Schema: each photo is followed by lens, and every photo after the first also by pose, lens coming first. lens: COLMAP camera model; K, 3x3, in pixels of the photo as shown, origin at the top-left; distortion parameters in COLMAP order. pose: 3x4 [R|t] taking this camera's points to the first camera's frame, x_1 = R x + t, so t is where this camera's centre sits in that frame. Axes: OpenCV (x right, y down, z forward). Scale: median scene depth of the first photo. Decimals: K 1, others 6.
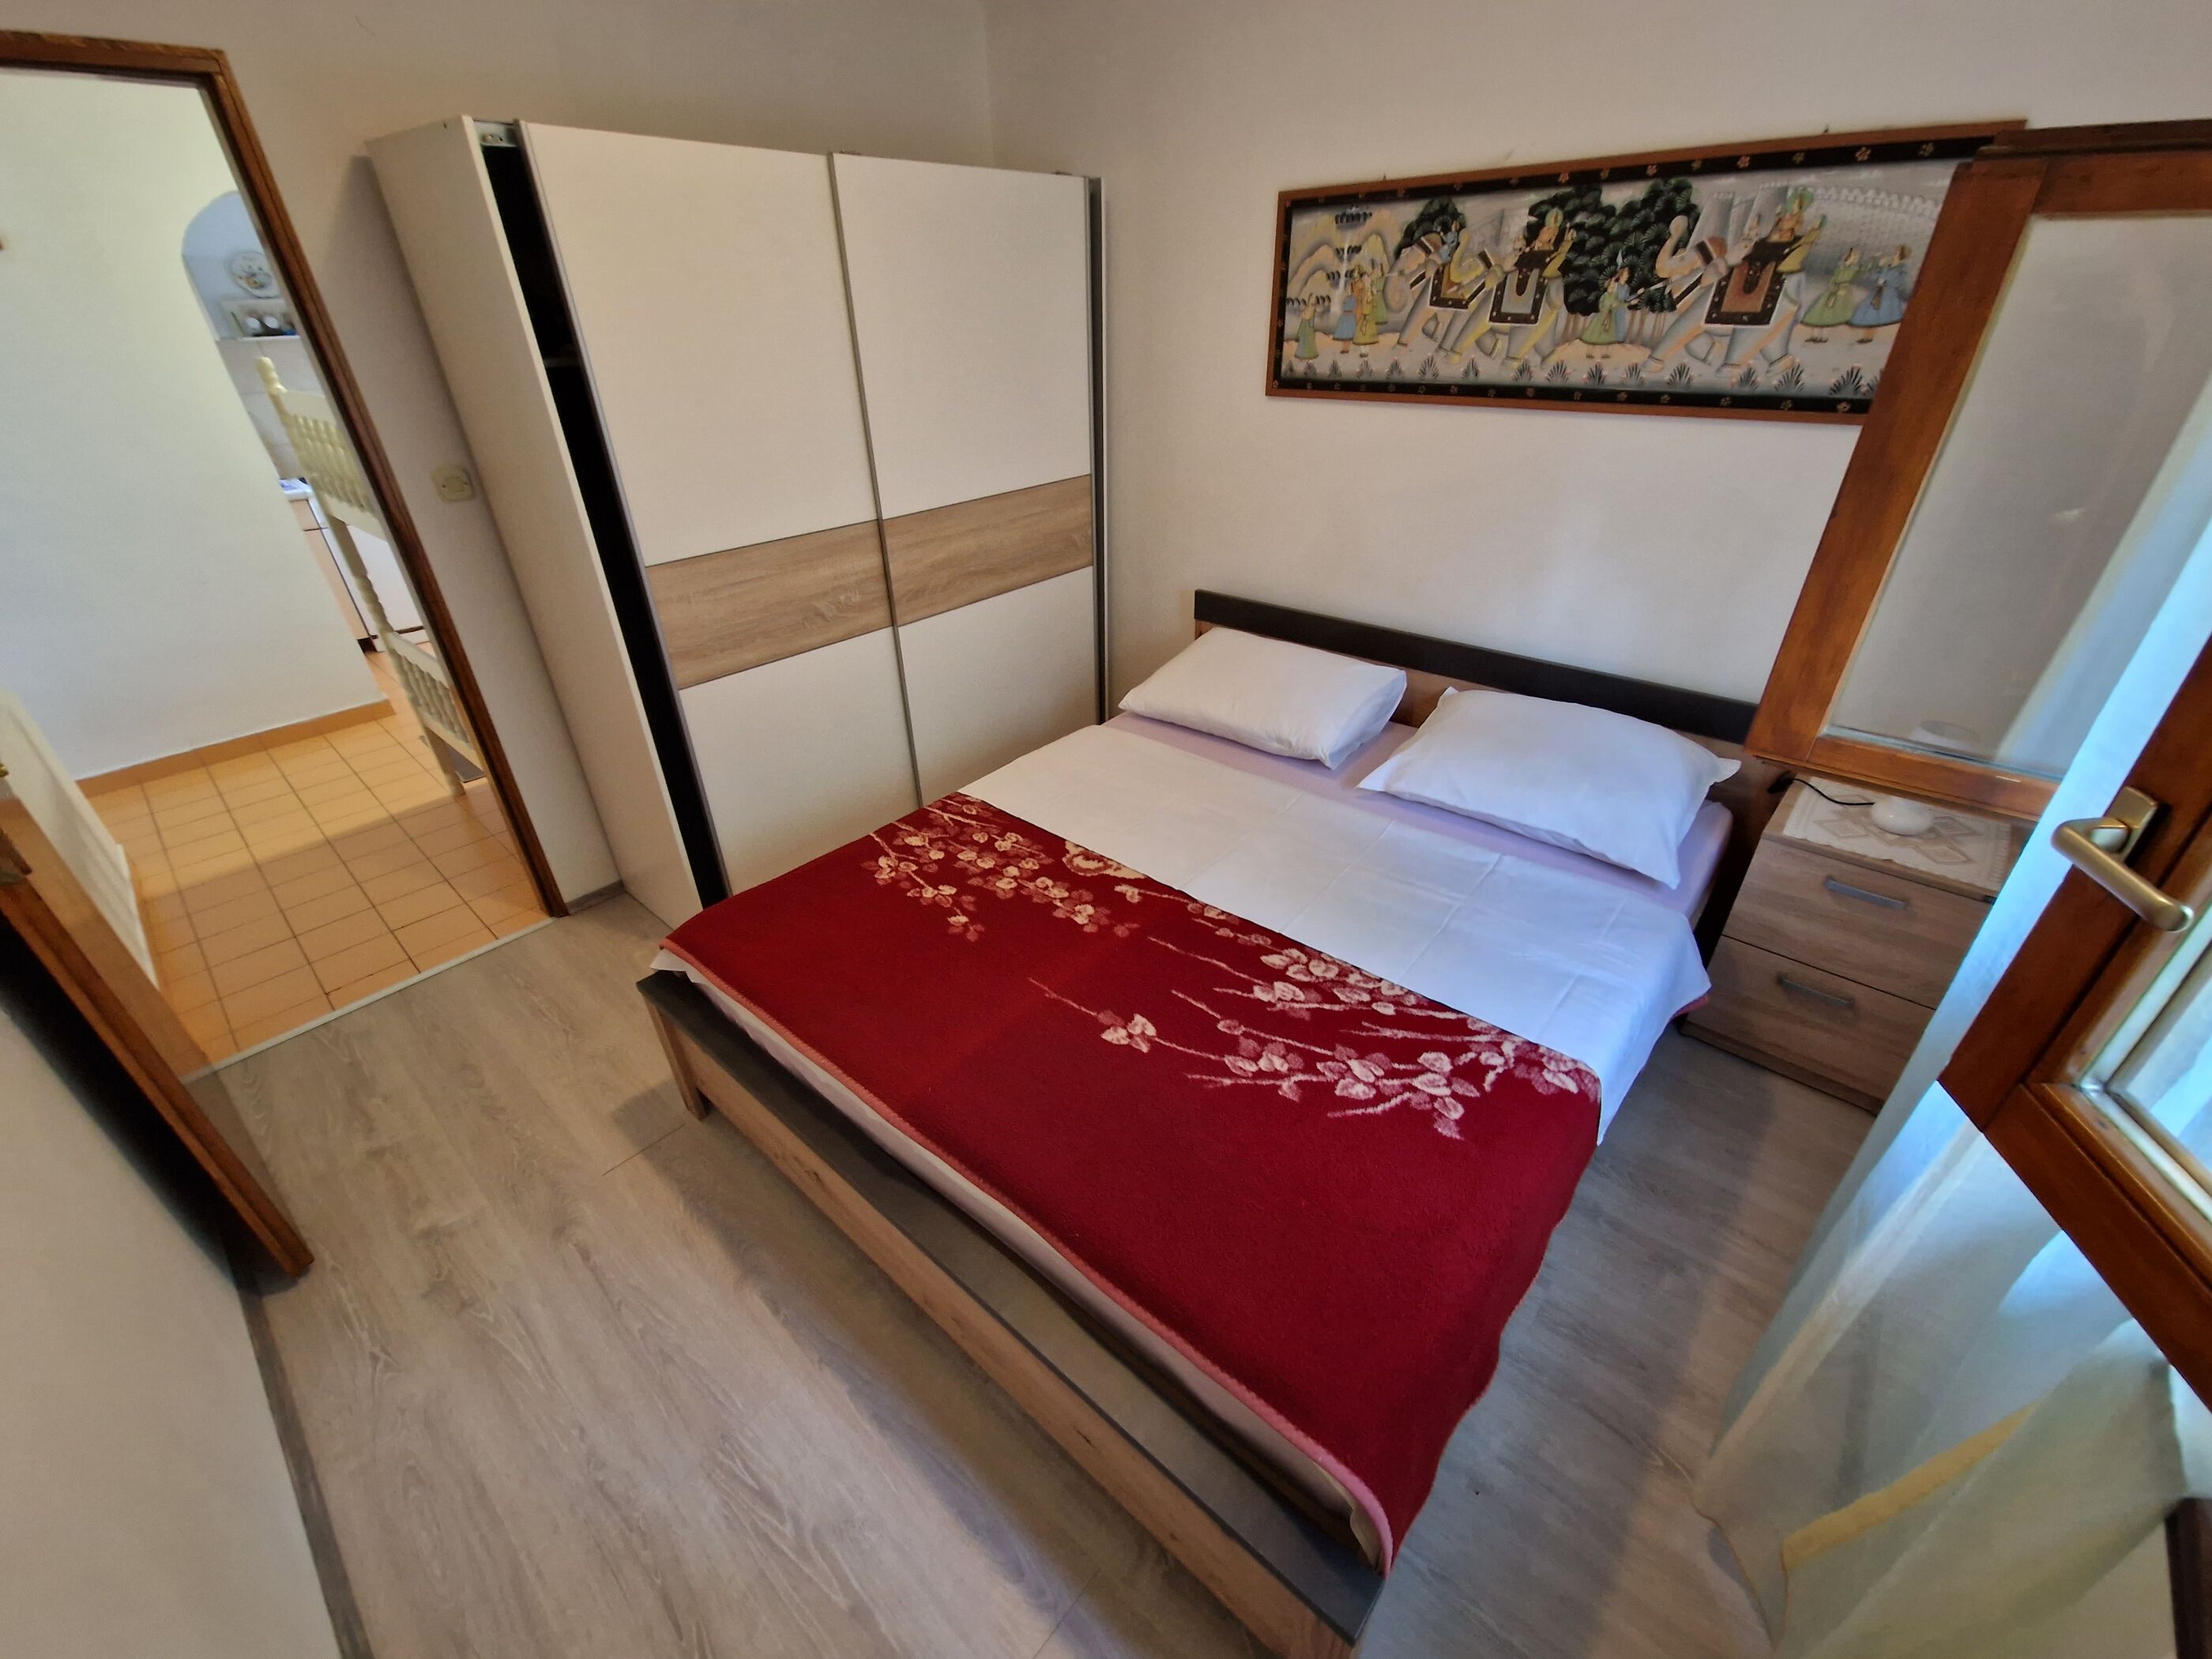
lens RADIAL K [[891.1, 0, 1105.9], [0, 891.1, 838.5], [0, 0, 1]] dist [0.008876, -0.005970]
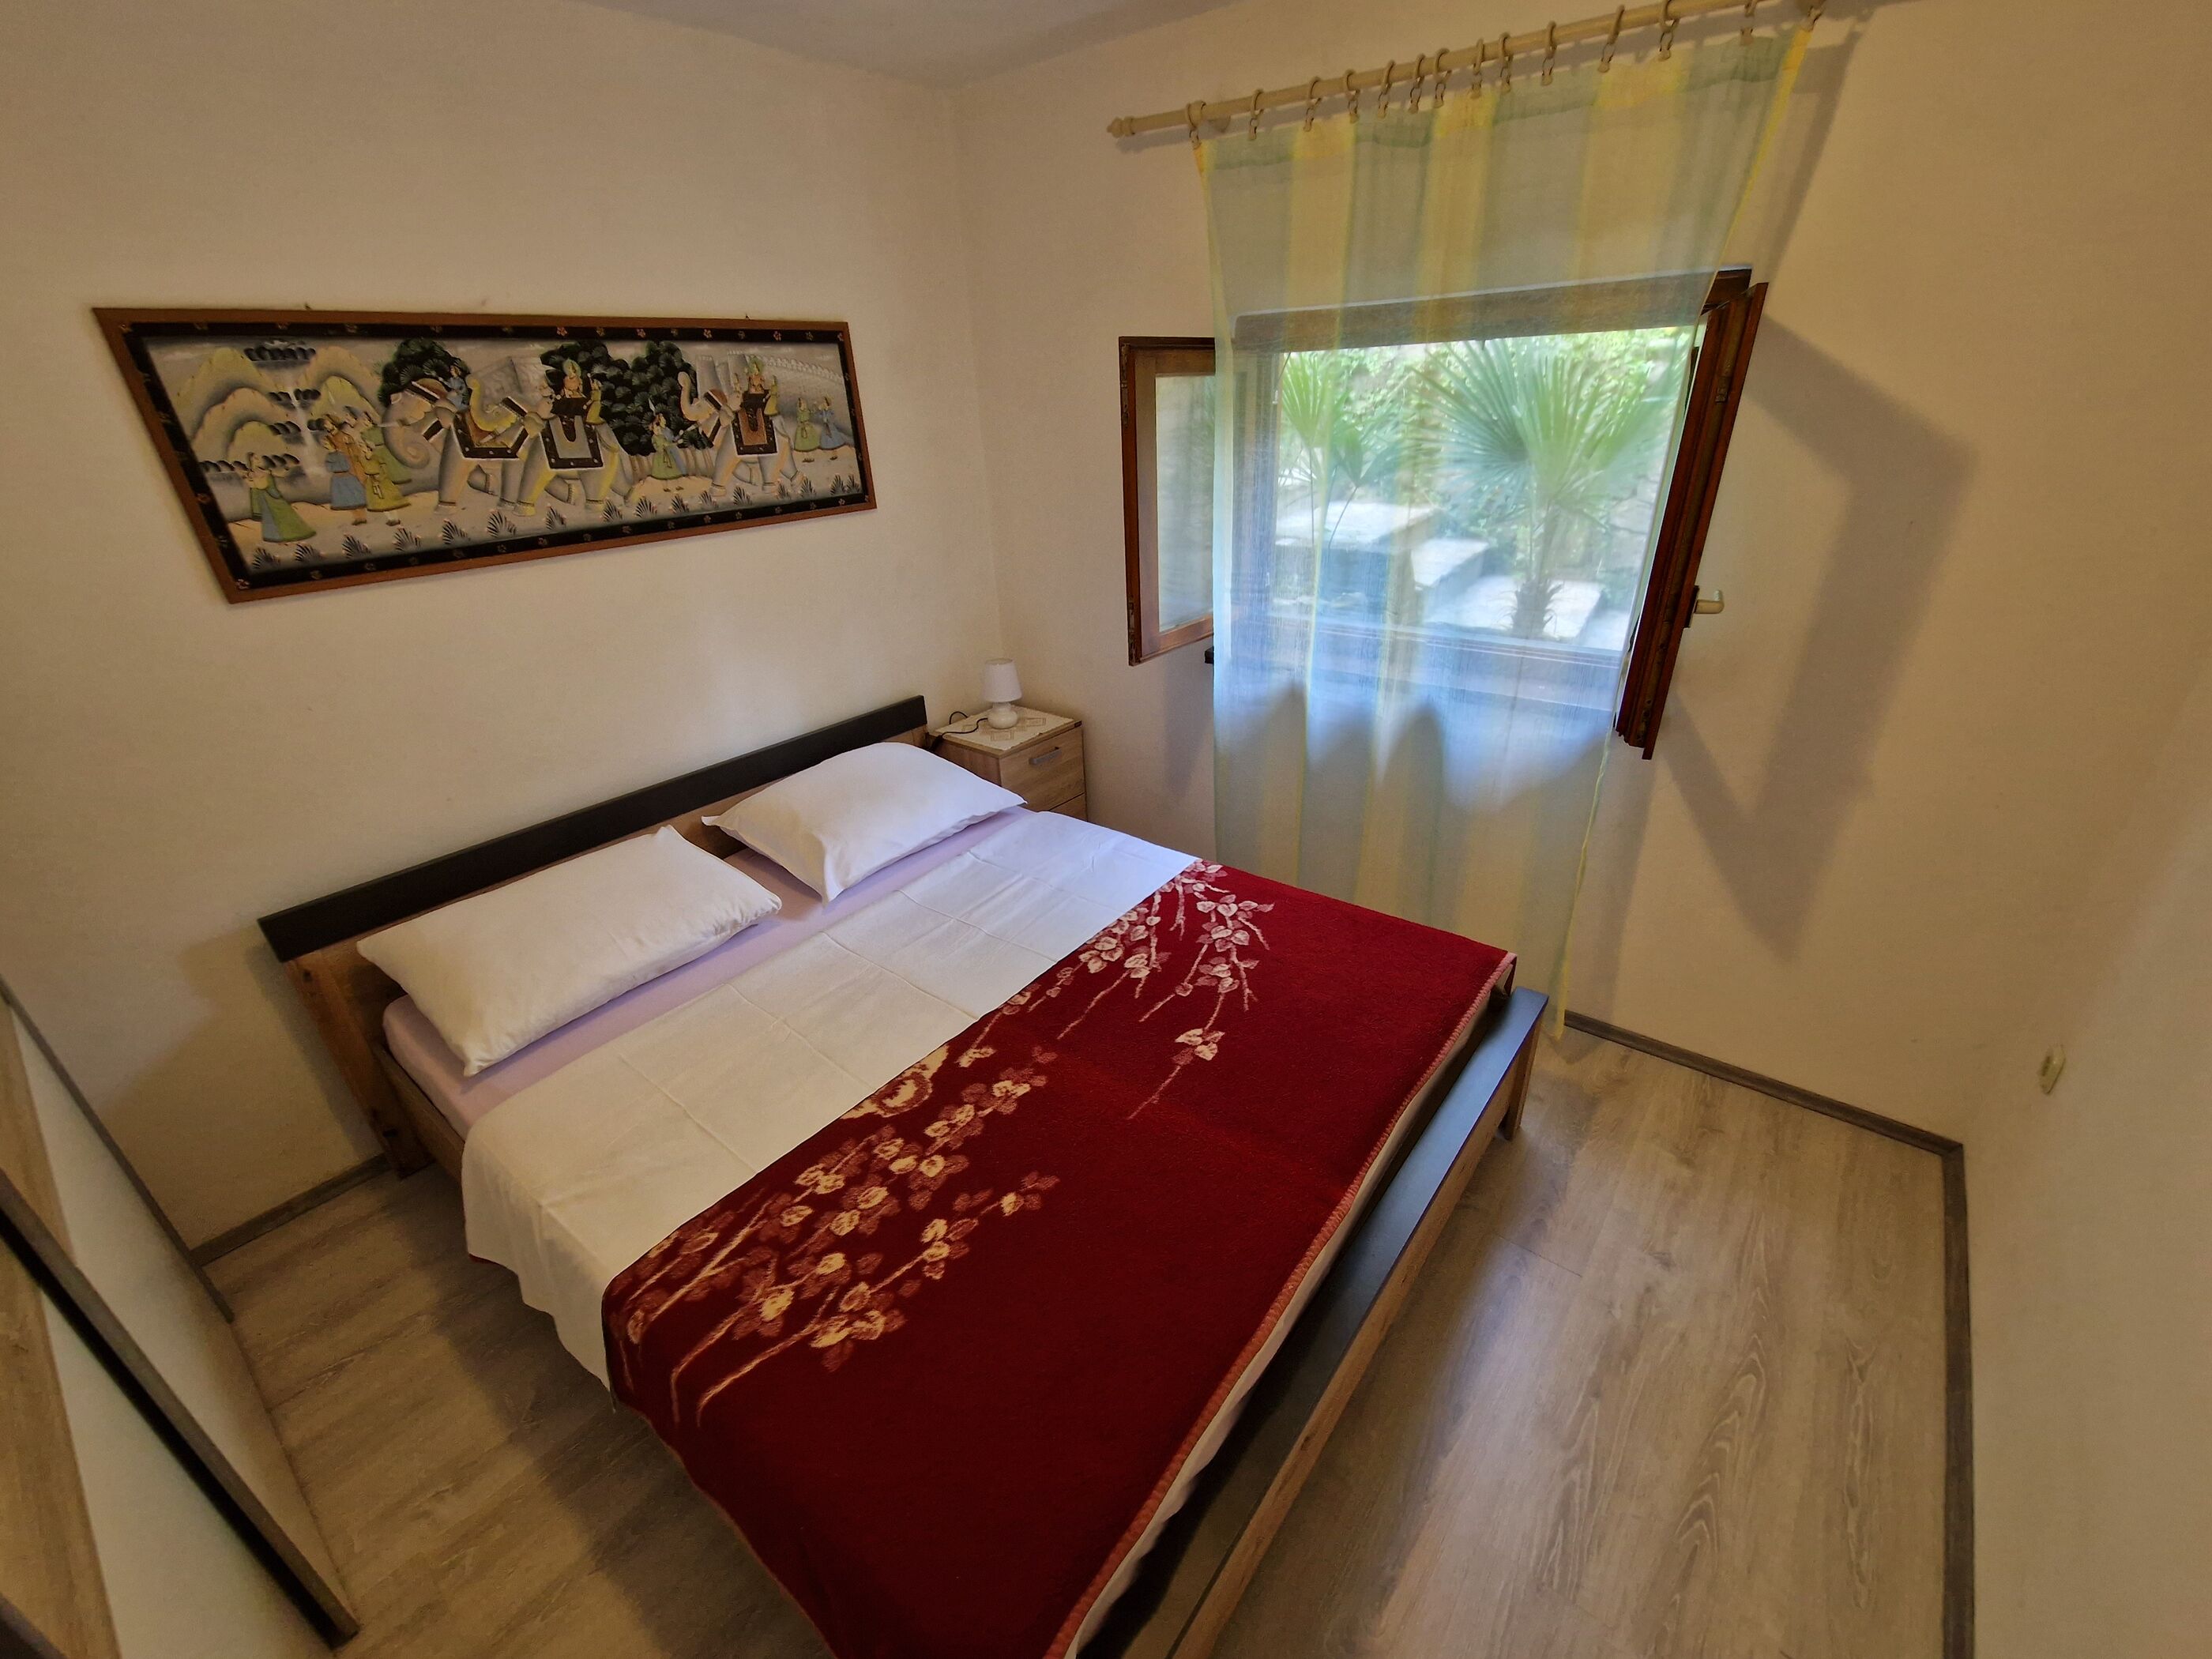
lens RADIAL K [[897.3, 0, 1102.2], [0, 897.3, 843.1], [0, 0, 1]] dist [0.000964, -0.000393]
pose [[-0.036026, -0.424007, 0.904942, -0.665062], [0.558677, 0.742267, 0.370027, -0.339694], [-0.828602, 0.518901, 0.210142, 0.573416]]
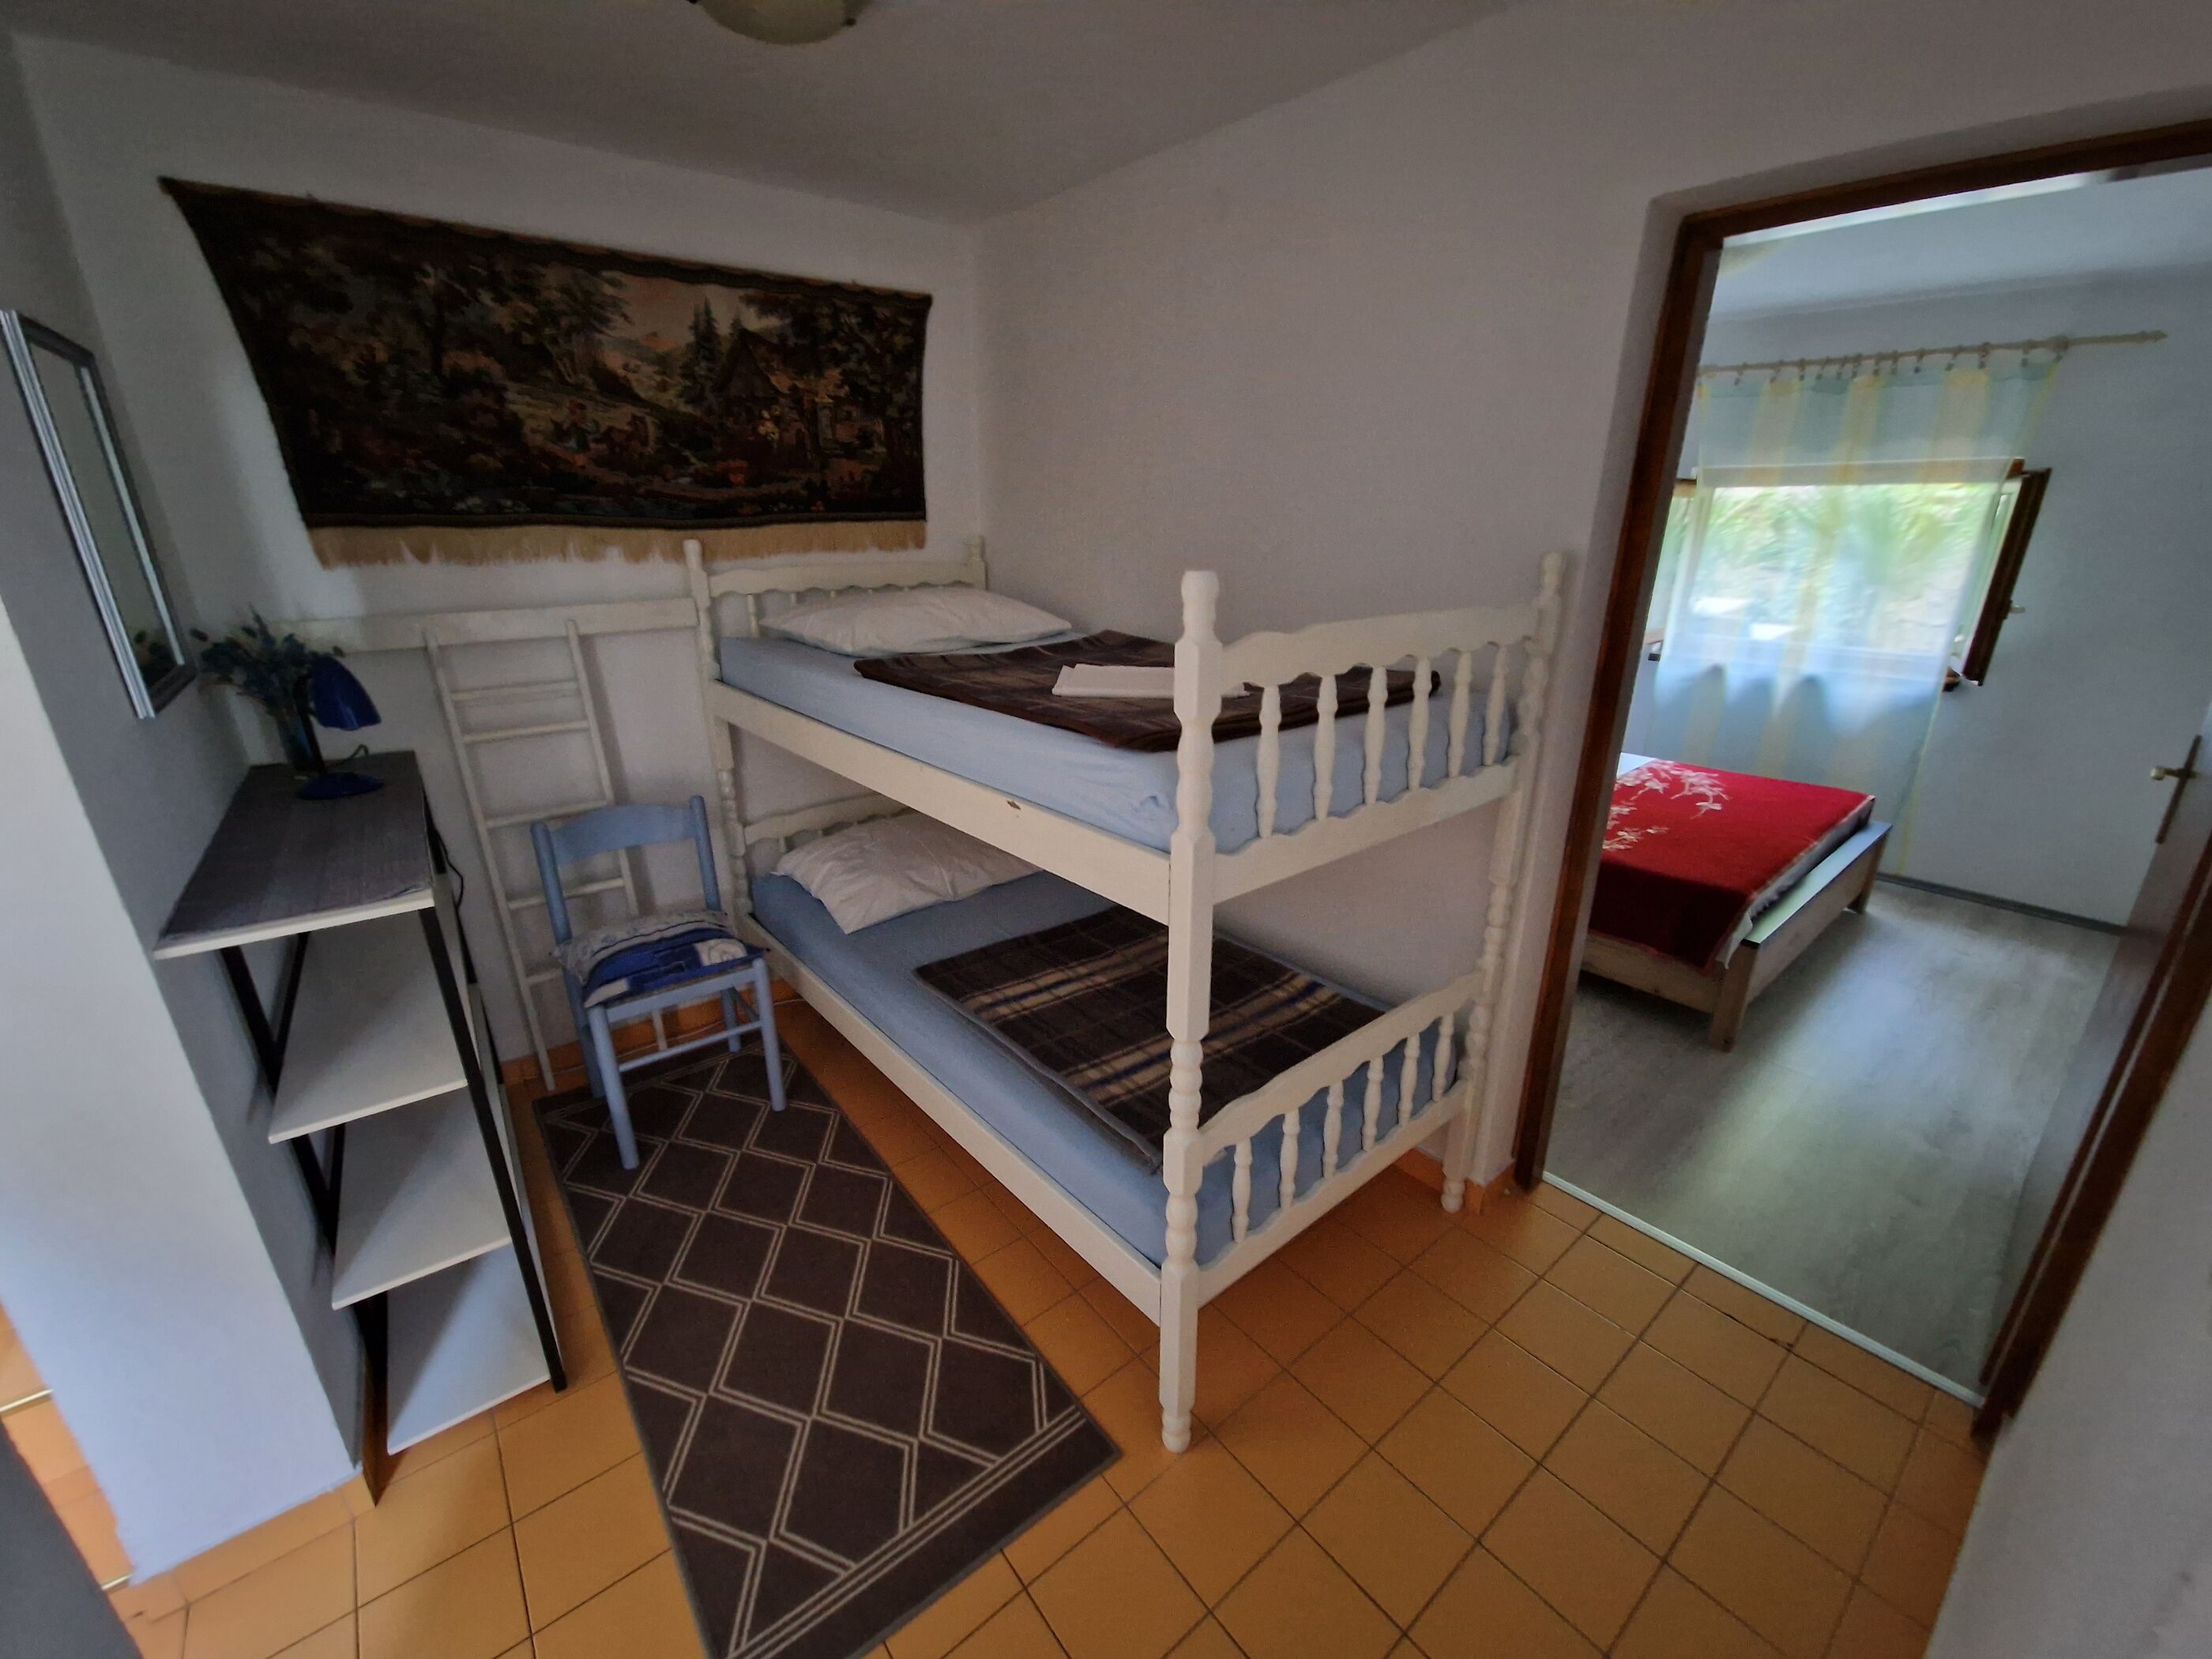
lens RADIAL K [[891.1, 0, 1105.9], [0, 891.1, 838.5], [0, 0, 1]] dist [0.008876, -0.005970]
pose [[0.157323, -0.308444, 0.938143, -1.810358], [0.512457, 0.837557, 0.189436, -0.707951], [-0.844178, 0.450955, 0.289831, 1.290002]]
